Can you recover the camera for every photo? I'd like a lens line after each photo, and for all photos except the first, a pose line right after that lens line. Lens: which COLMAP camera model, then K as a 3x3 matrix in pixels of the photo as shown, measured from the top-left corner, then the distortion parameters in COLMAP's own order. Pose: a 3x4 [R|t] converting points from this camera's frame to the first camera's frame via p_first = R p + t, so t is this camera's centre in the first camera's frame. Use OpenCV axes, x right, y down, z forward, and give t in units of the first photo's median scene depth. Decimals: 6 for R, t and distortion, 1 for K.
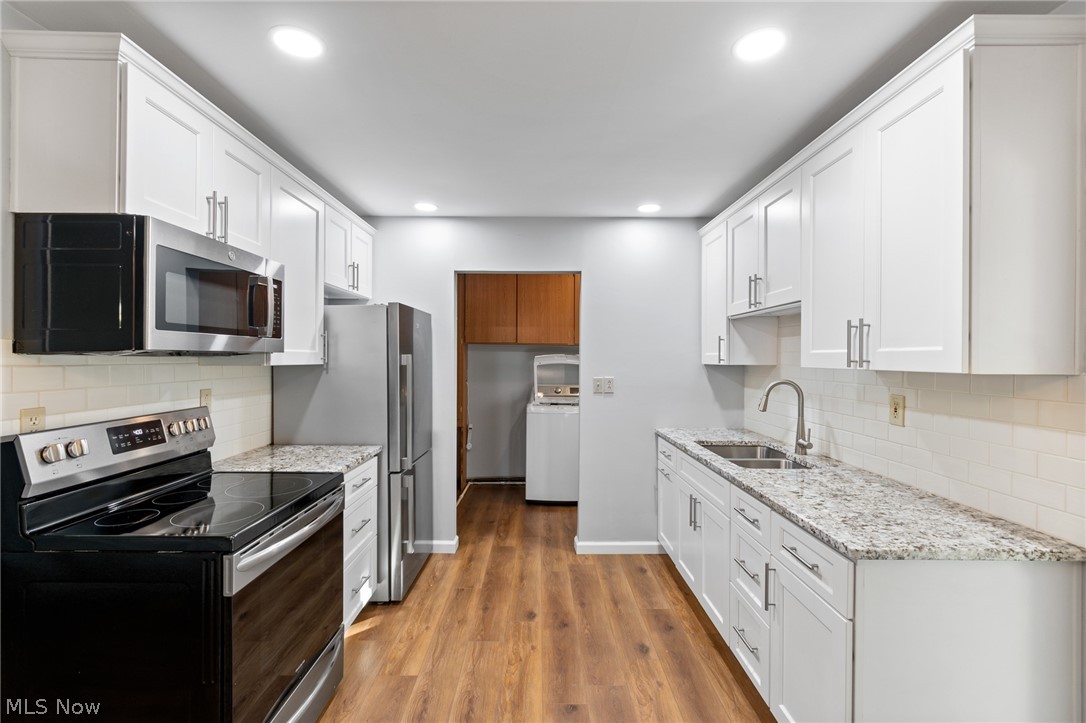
lens RADIAL K [[484.8, 0, 543.2], [0, 484.8, 358.4], [0, 0, 1]] dist [0.002565, -0.000148]
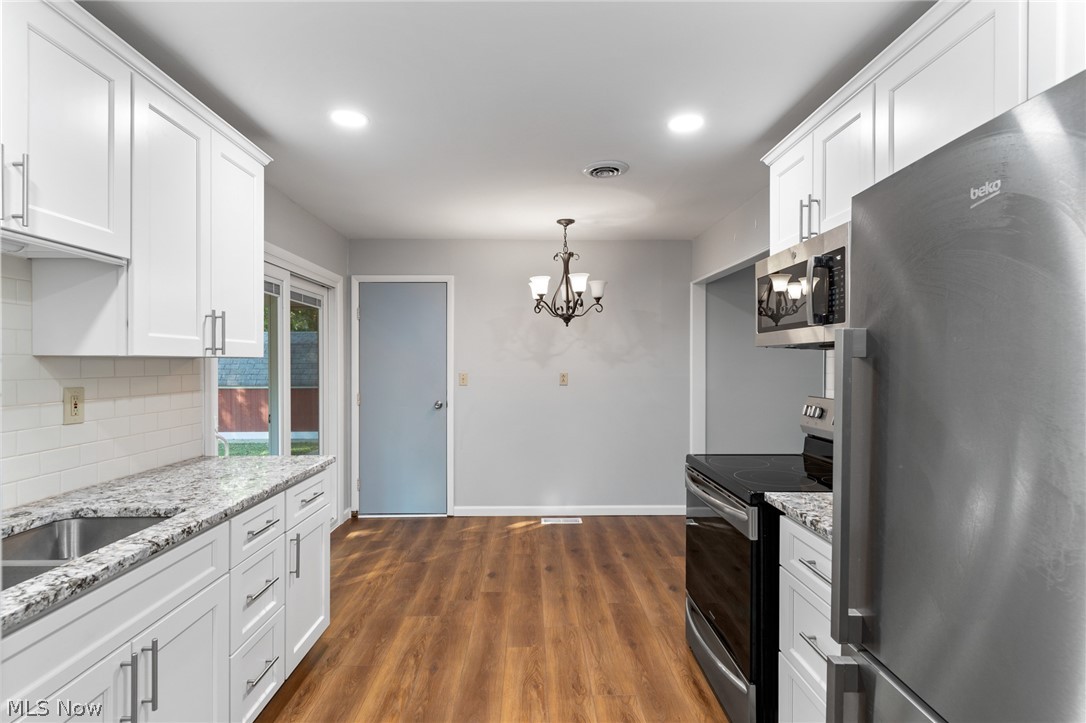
lens RADIAL K [[519.0, 0, 541.2], [0, 519.0, 366.3], [0, 0, 1]] dist [-0.000730, -0.000029]
pose [[-0.999929, -0.007090, -0.009577, -0.049352], [-0.007158, 0.999949, 0.007122, 0.021769], [0.009526, 0.007190, -0.999929, 1.459631]]
